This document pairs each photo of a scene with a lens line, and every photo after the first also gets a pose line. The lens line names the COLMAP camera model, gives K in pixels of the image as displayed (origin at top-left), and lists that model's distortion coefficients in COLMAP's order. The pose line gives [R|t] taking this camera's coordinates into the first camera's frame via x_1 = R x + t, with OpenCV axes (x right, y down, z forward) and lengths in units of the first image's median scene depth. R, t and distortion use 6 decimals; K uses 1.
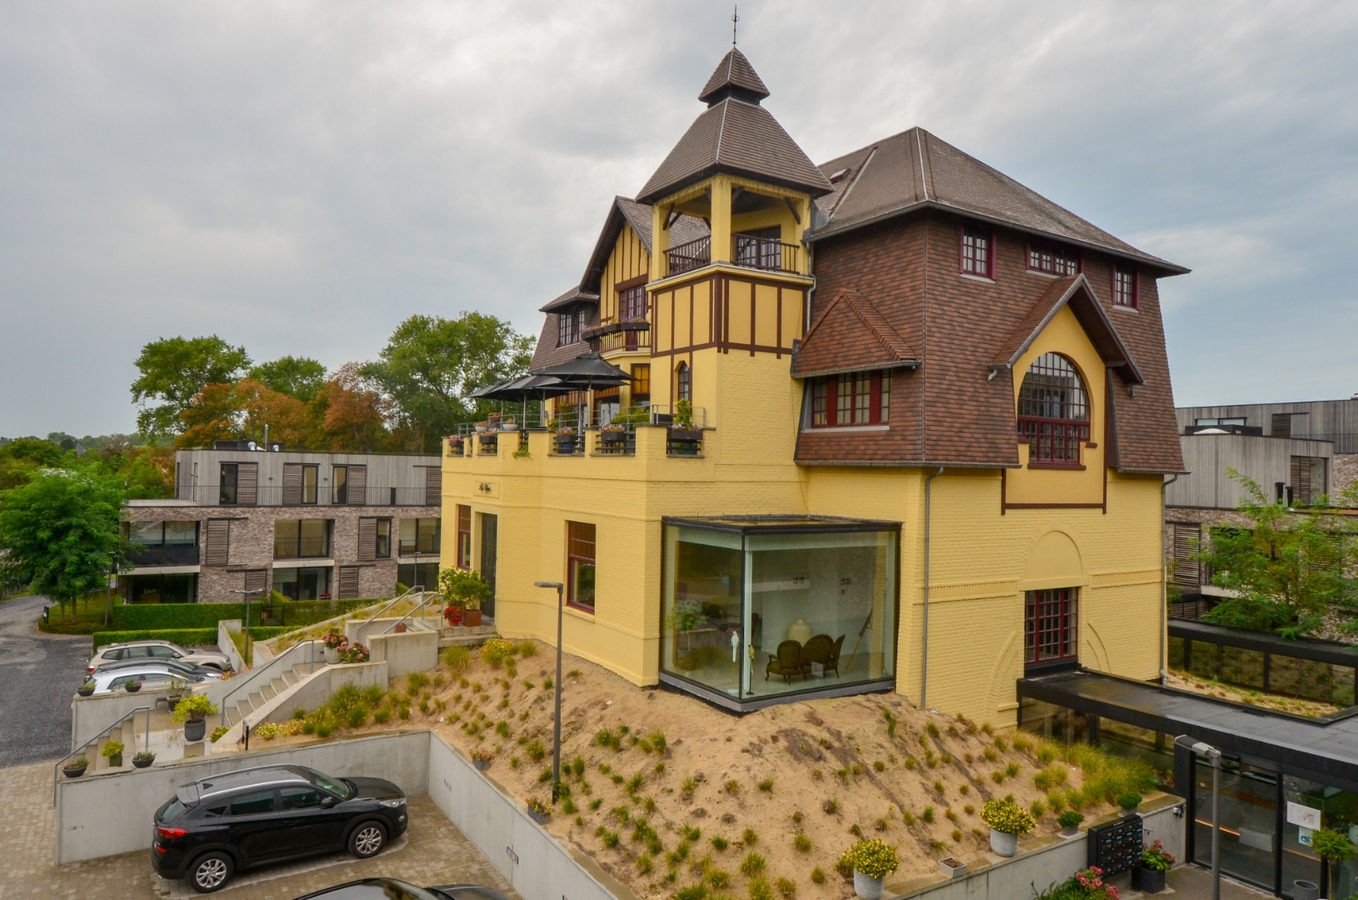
lens RADIAL K [[883.7, 0, 677.3], [0, 883.7, 448.1], [0, 0, 1]] dist [0.014925, -0.010226]
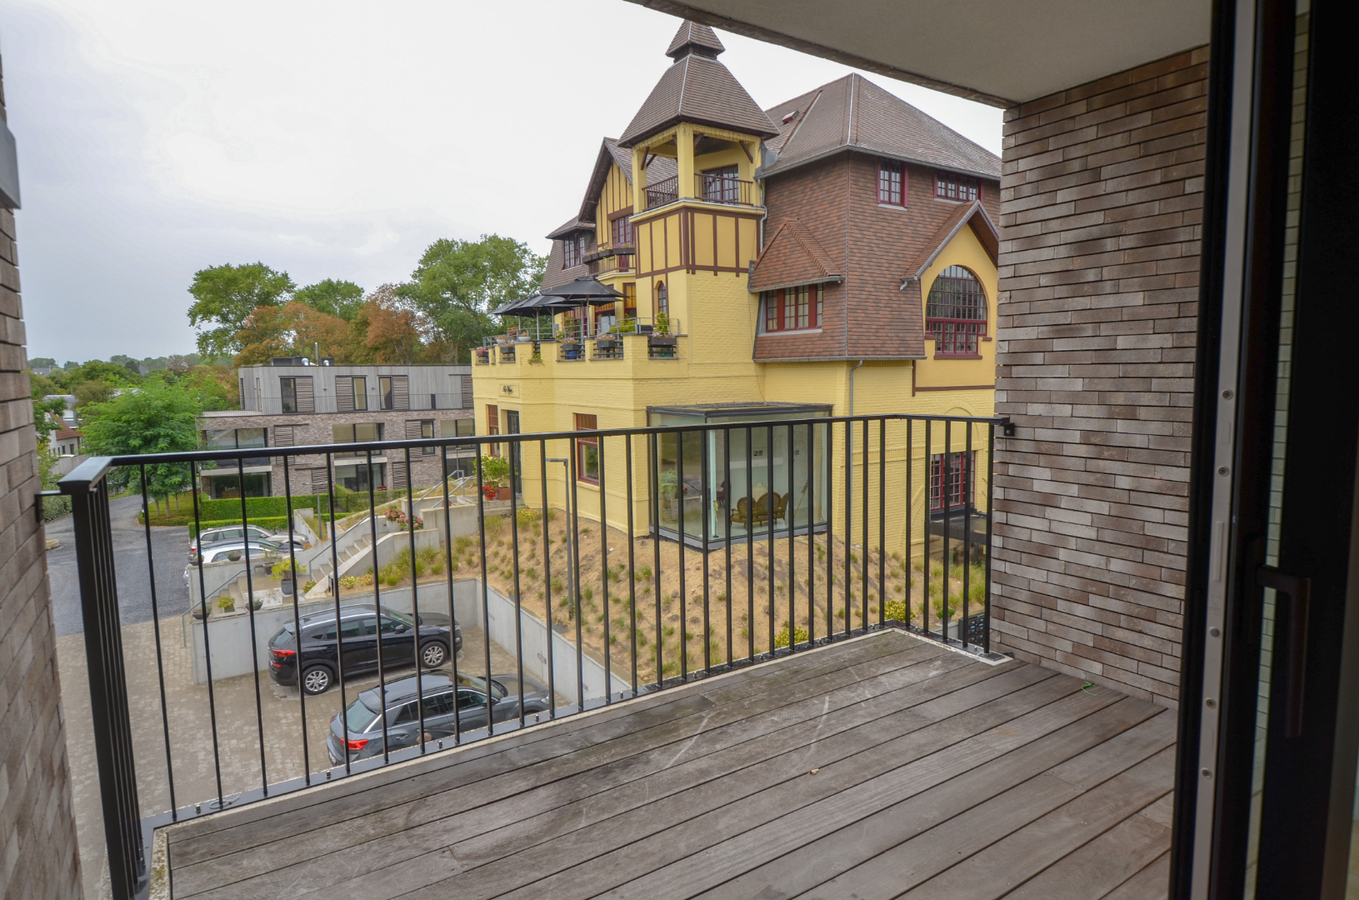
lens RADIAL K [[780.0, 0, 716.0], [0, 780.0, 451.6], [0, 0, 1]] dist [0.015625, -0.004286]
pose [[0.998804, -0.036318, 0.032739, 0.038777], [0.031866, 0.991322, 0.127533, 0.001352], [-0.037087, -0.126337, 0.991294, -0.113522]]
